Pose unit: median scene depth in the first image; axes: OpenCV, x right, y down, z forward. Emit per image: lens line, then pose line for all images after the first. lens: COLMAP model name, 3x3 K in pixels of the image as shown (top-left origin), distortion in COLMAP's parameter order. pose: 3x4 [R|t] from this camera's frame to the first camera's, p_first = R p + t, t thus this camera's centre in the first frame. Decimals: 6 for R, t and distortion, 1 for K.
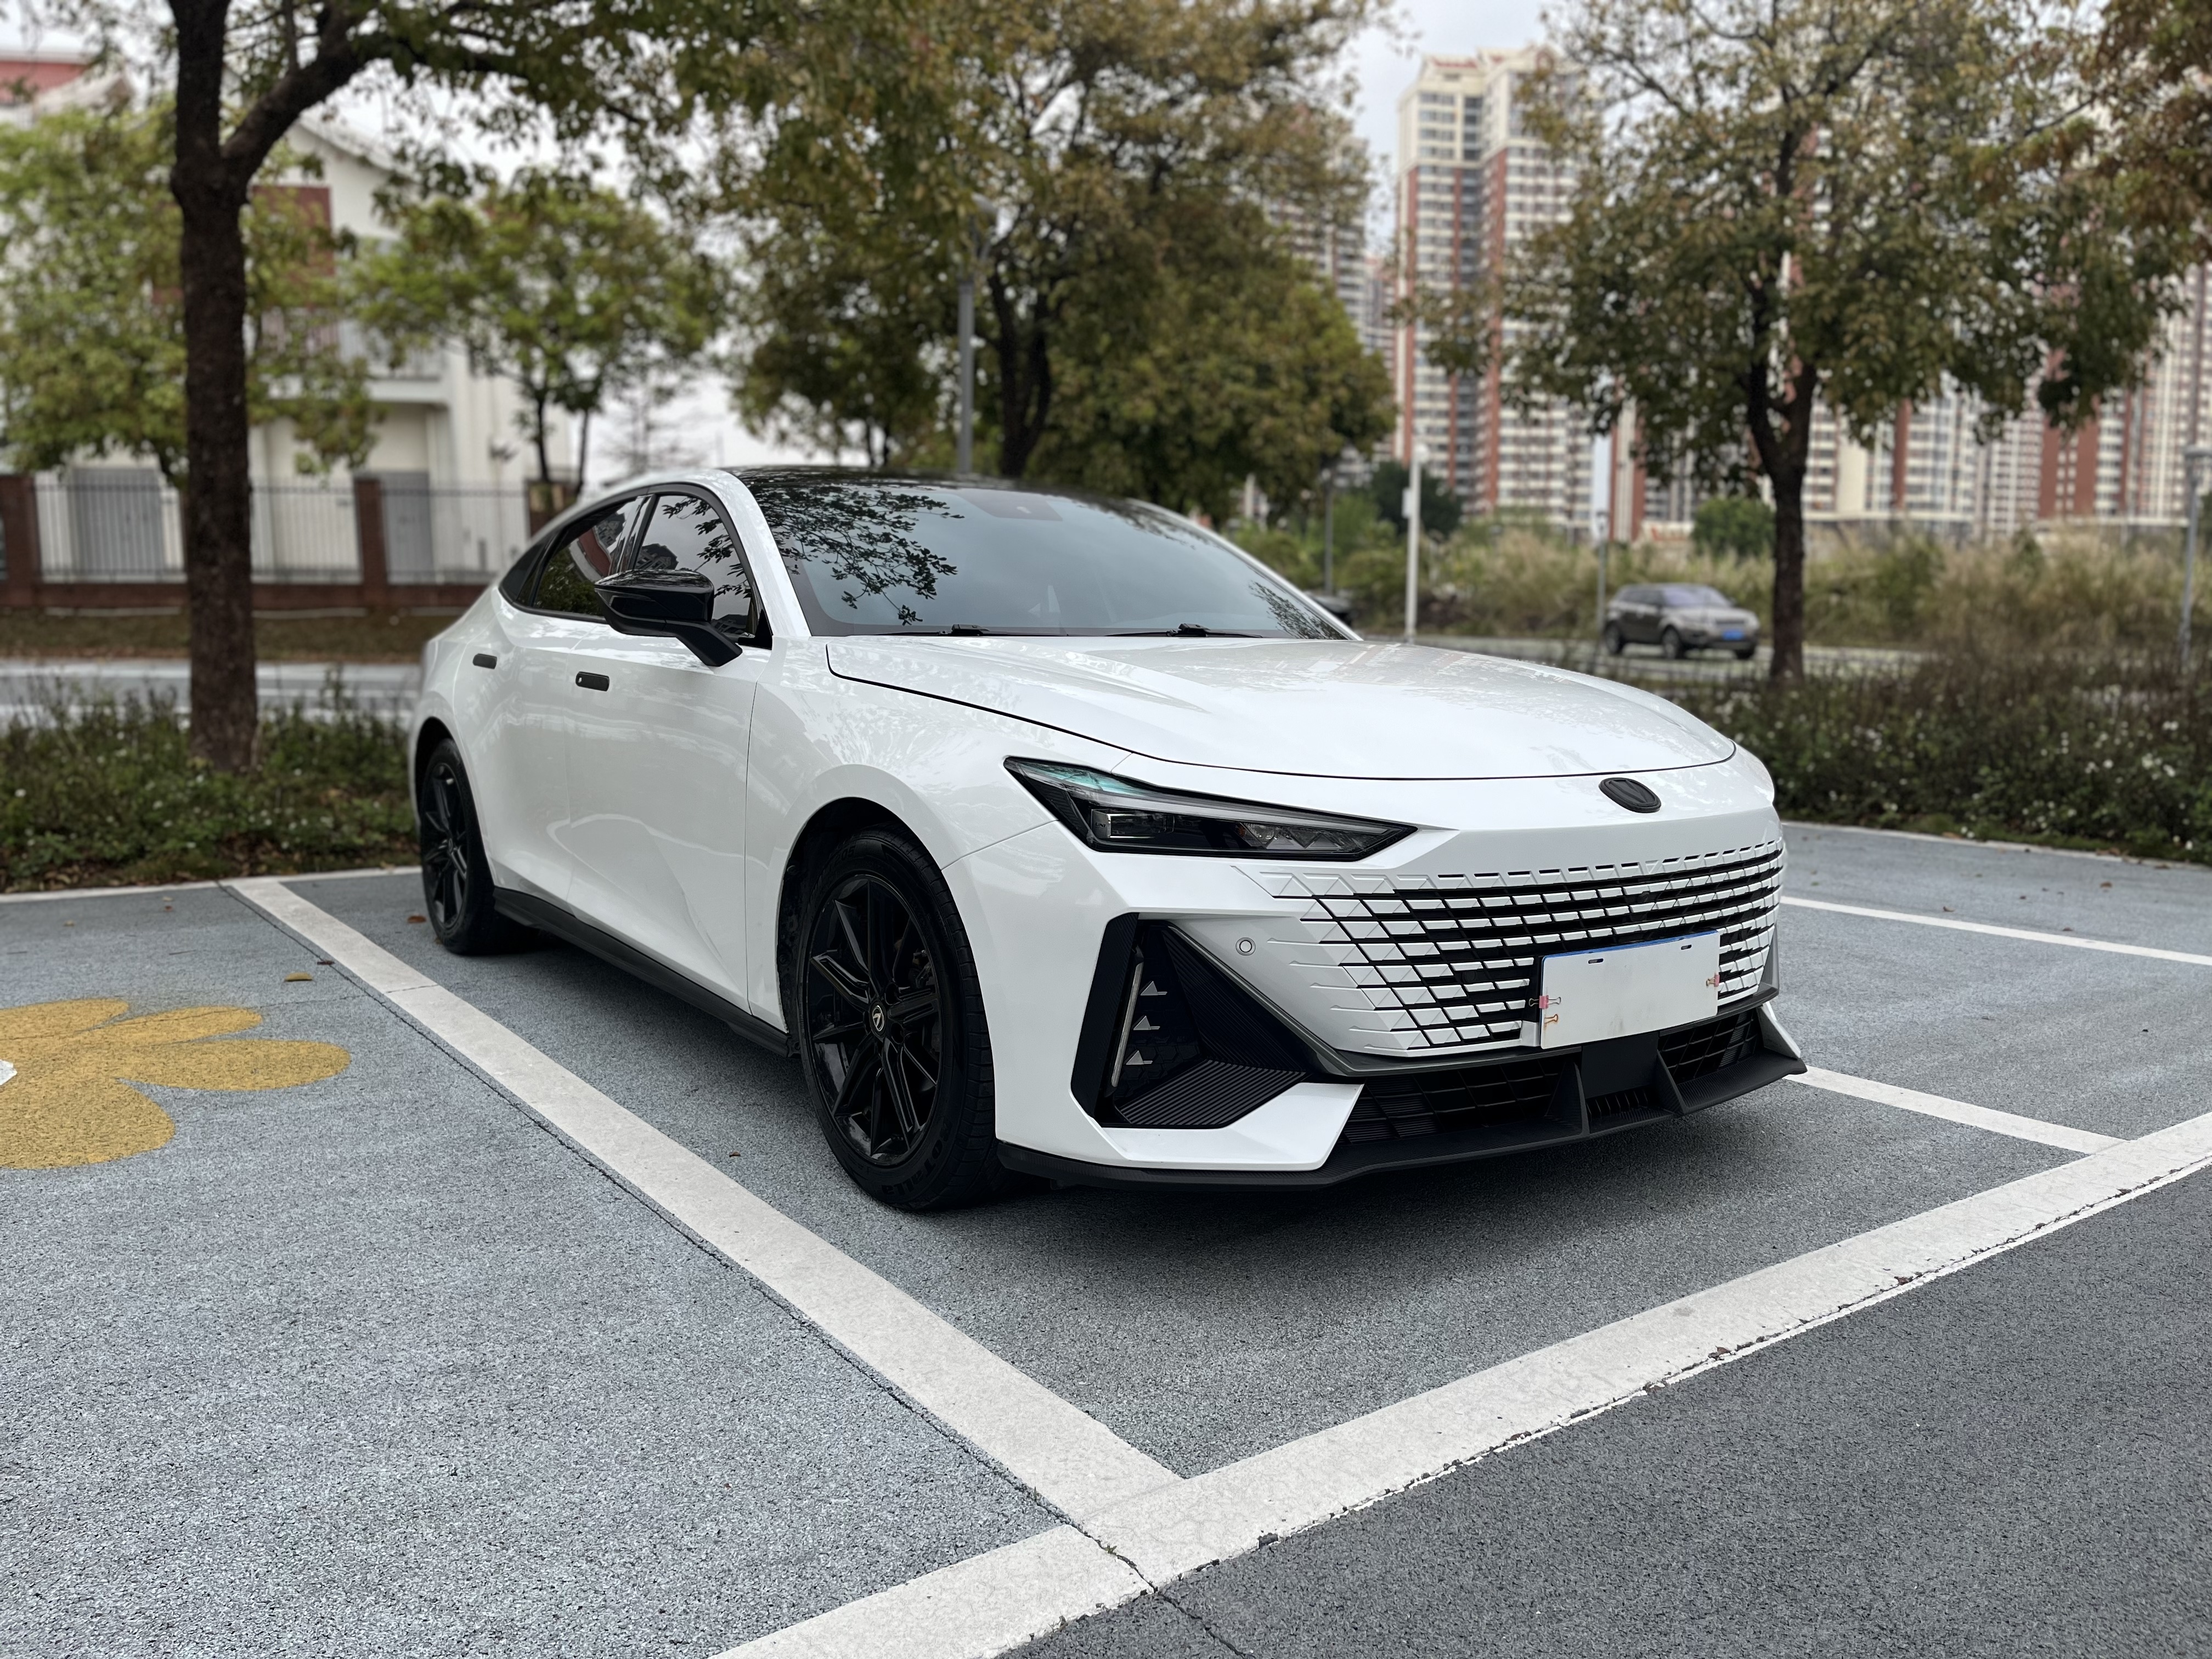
lens RADIAL K [[1673.7, 0, 1125.6], [0, 1673.7, 828.8], [0, 0, 1]] dist [0.044751, -0.063313]
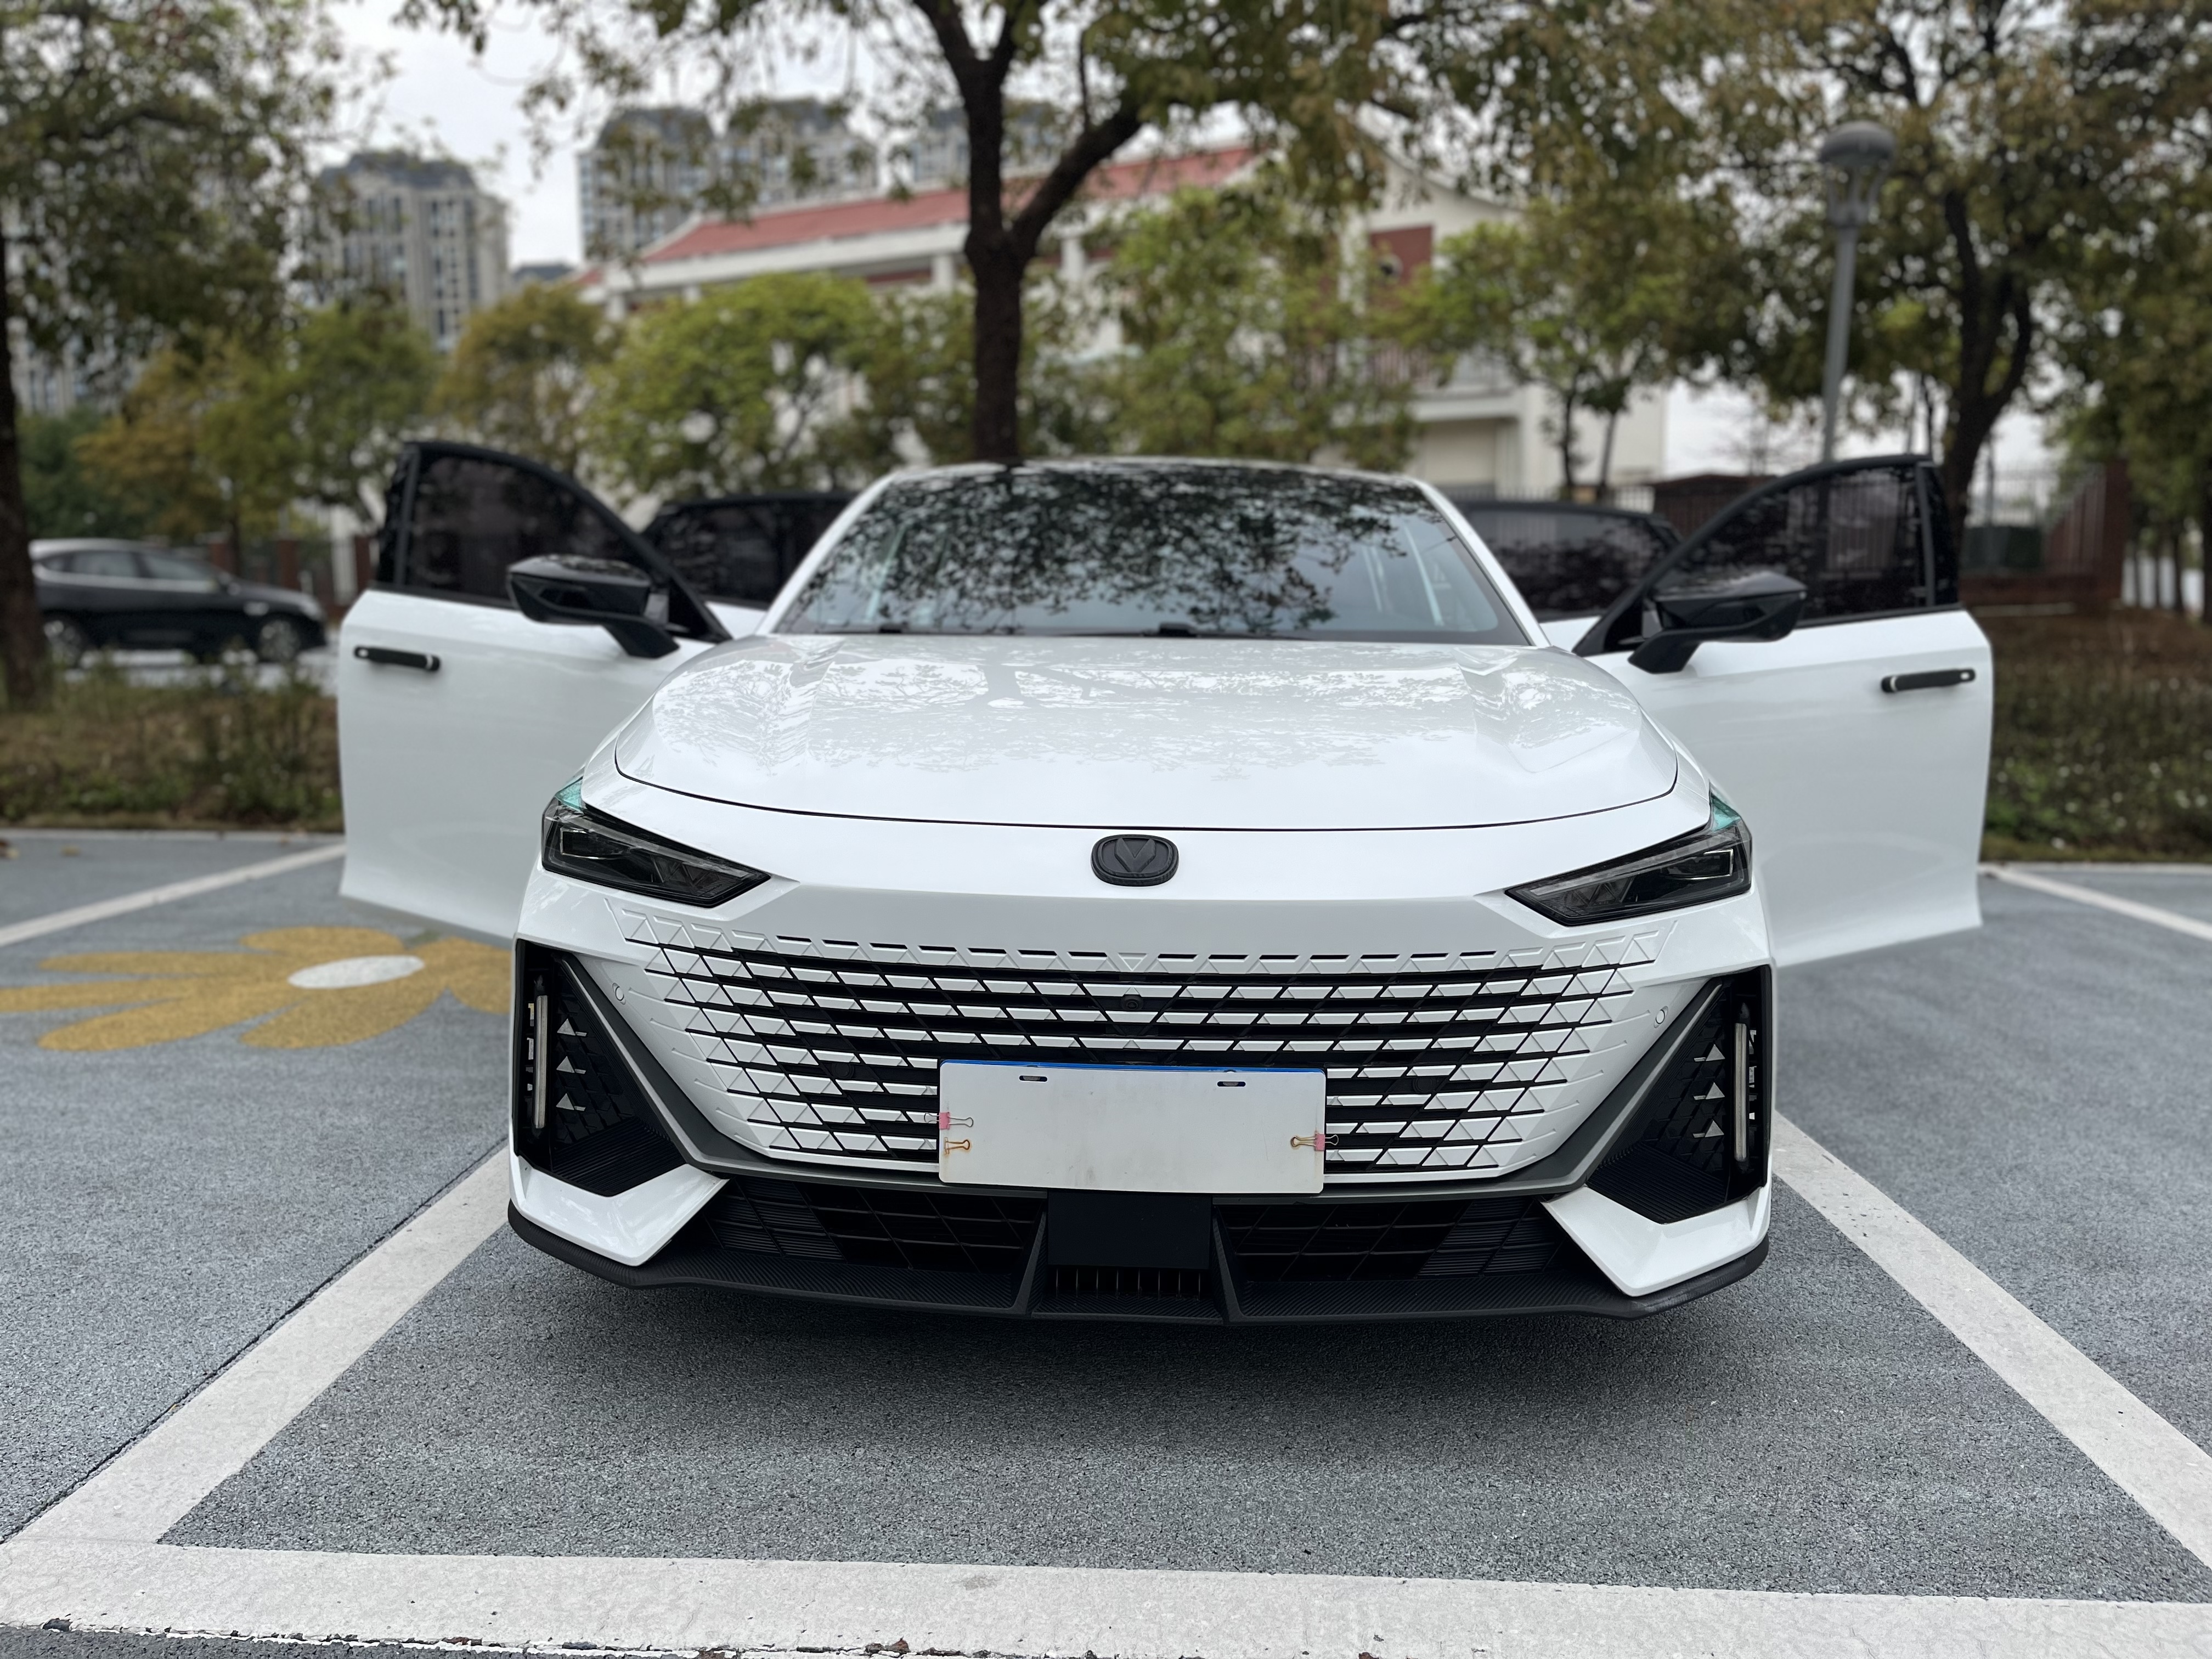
lens RADIAL K [[1673.7, 0, 1113.6], [0, 1673.7, 843.7], [0, 0, 1]] dist [0.044751, -0.063313]
pose [[0.786709, 0.077648, -0.612421, 0.763201], [-0.073448, 0.996785, 0.032031, -0.050755], [0.612939, 0.019782, 0.789883, 0.449739]]
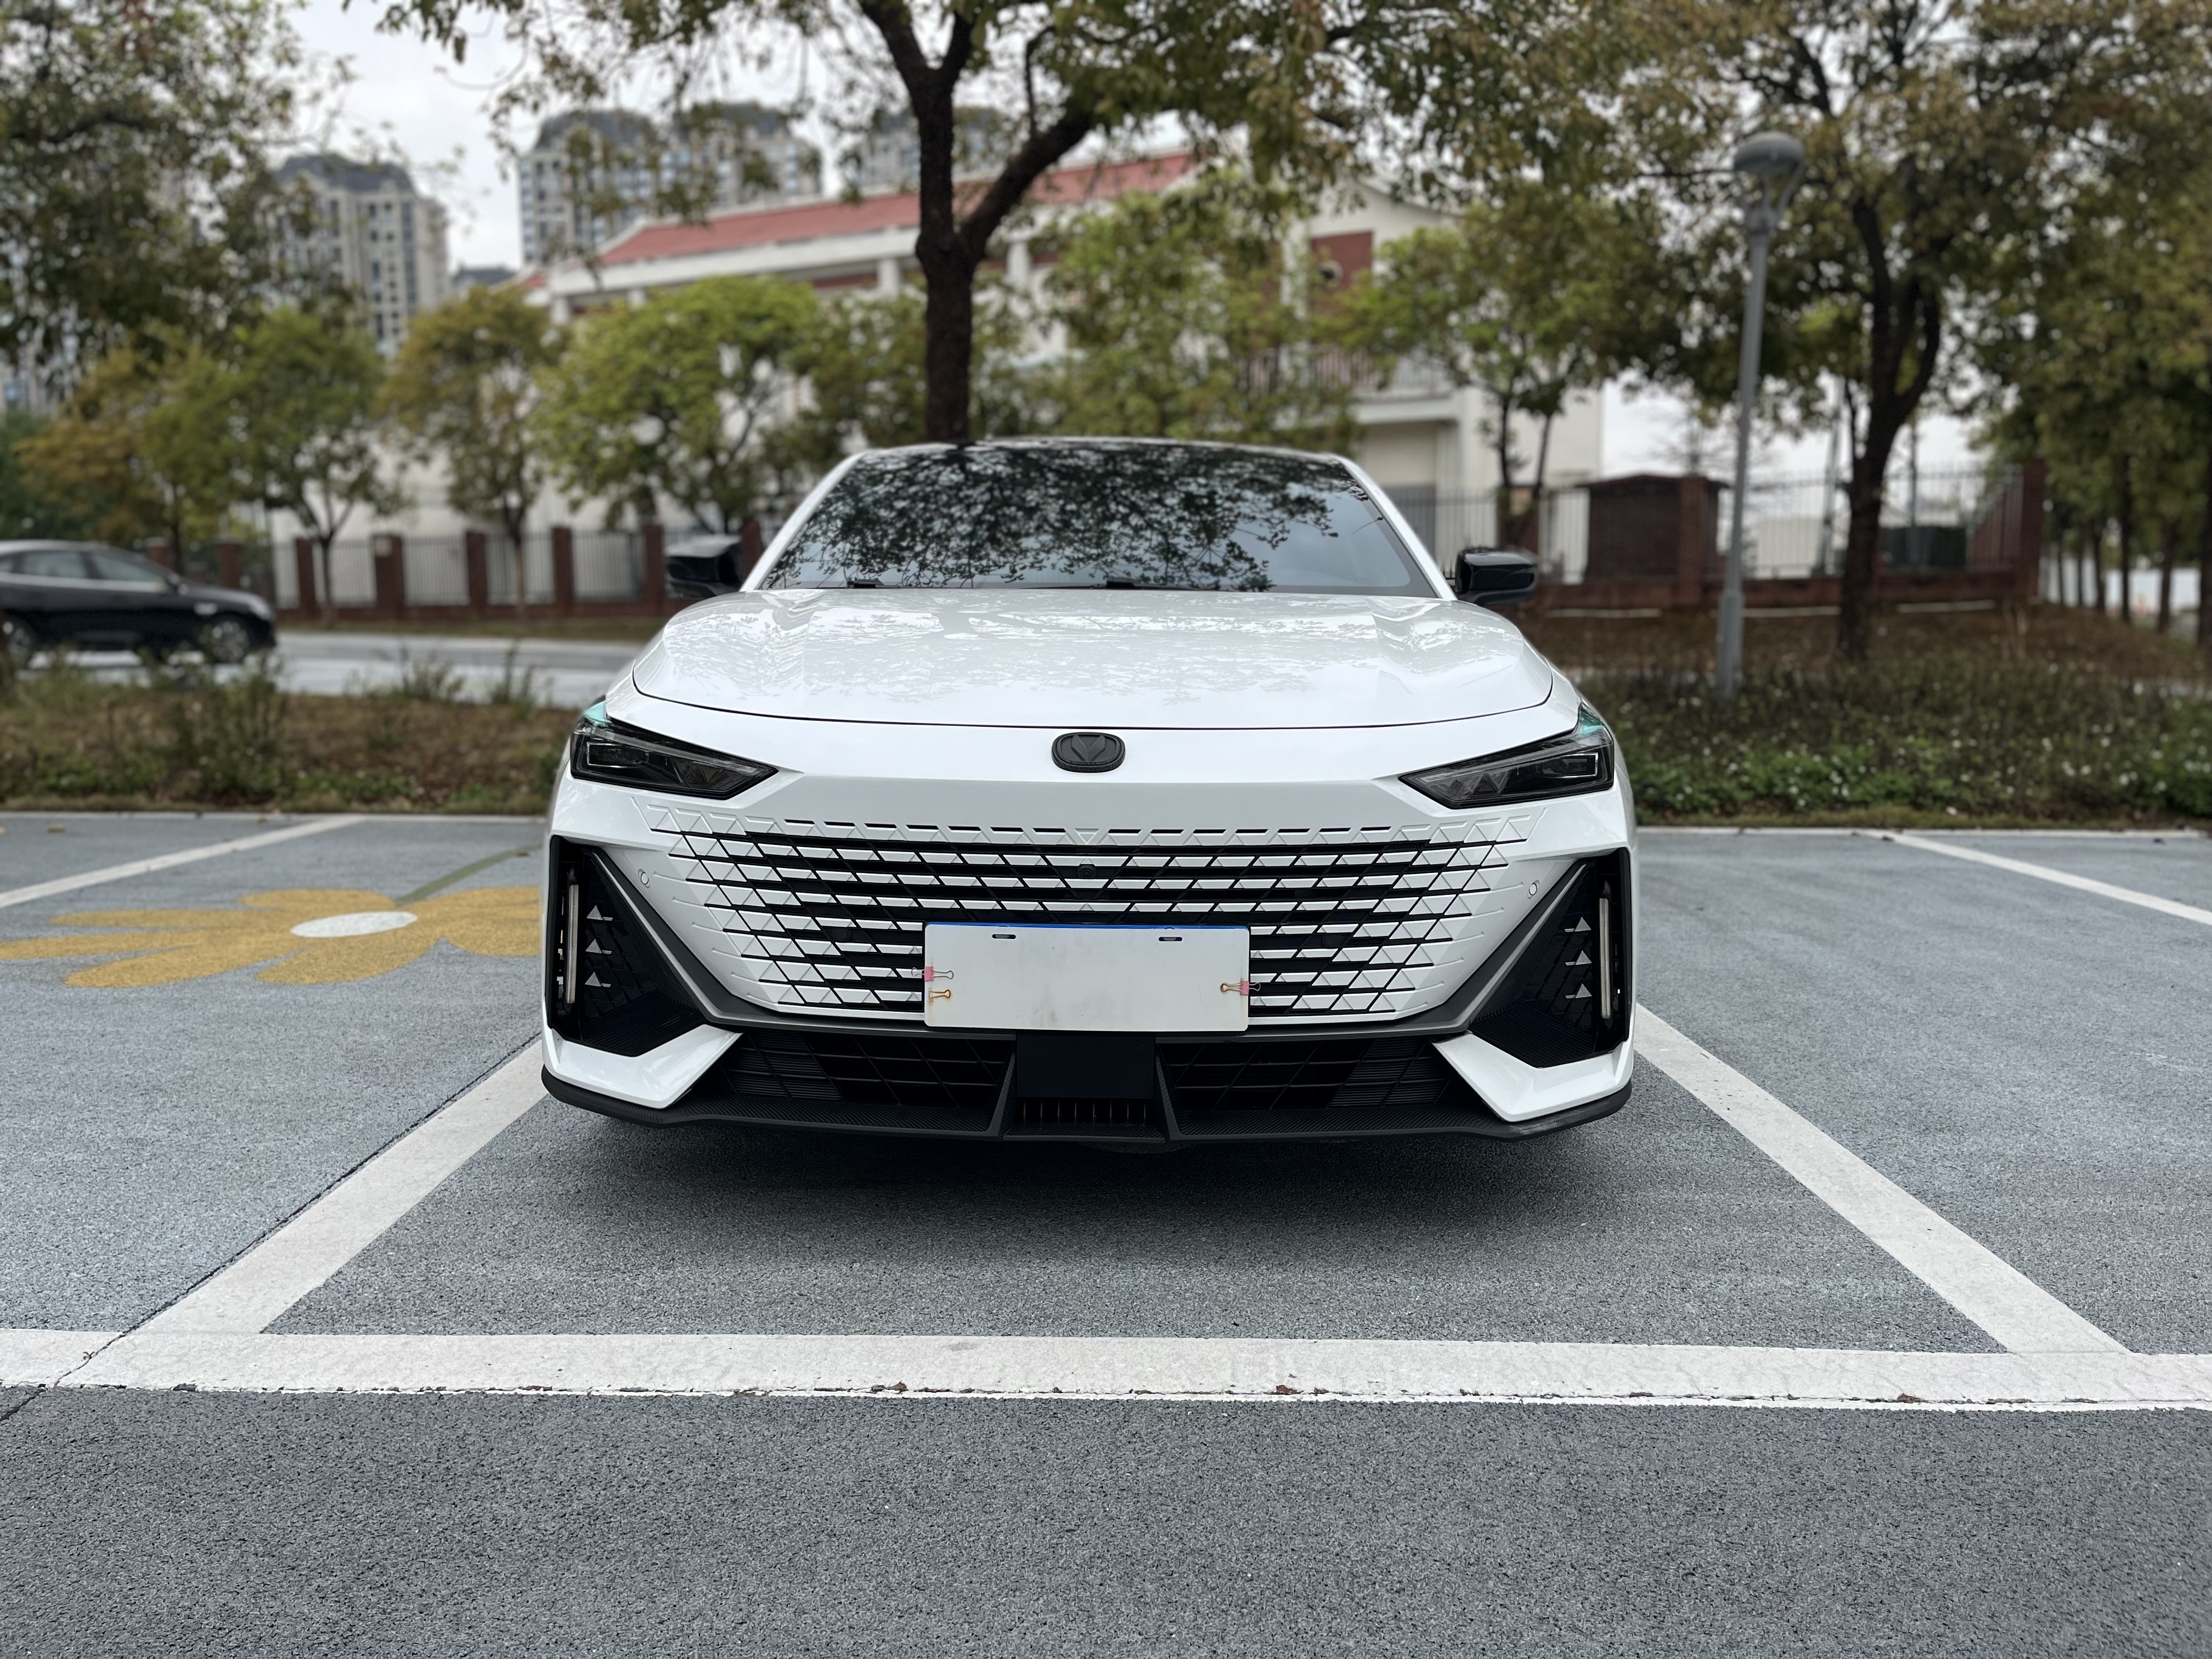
lens RADIAL K [[1673.7, 0, 1107.4], [0, 1673.7, 845.4], [0, 0, 1]] dist [0.044751, -0.063313]
pose [[0.803421, 0.070824, -0.591185, 0.849699], [-0.067457, 0.997335, 0.027807, 0.003620], [0.591578, 0.017538, 0.806057, 0.337750]]
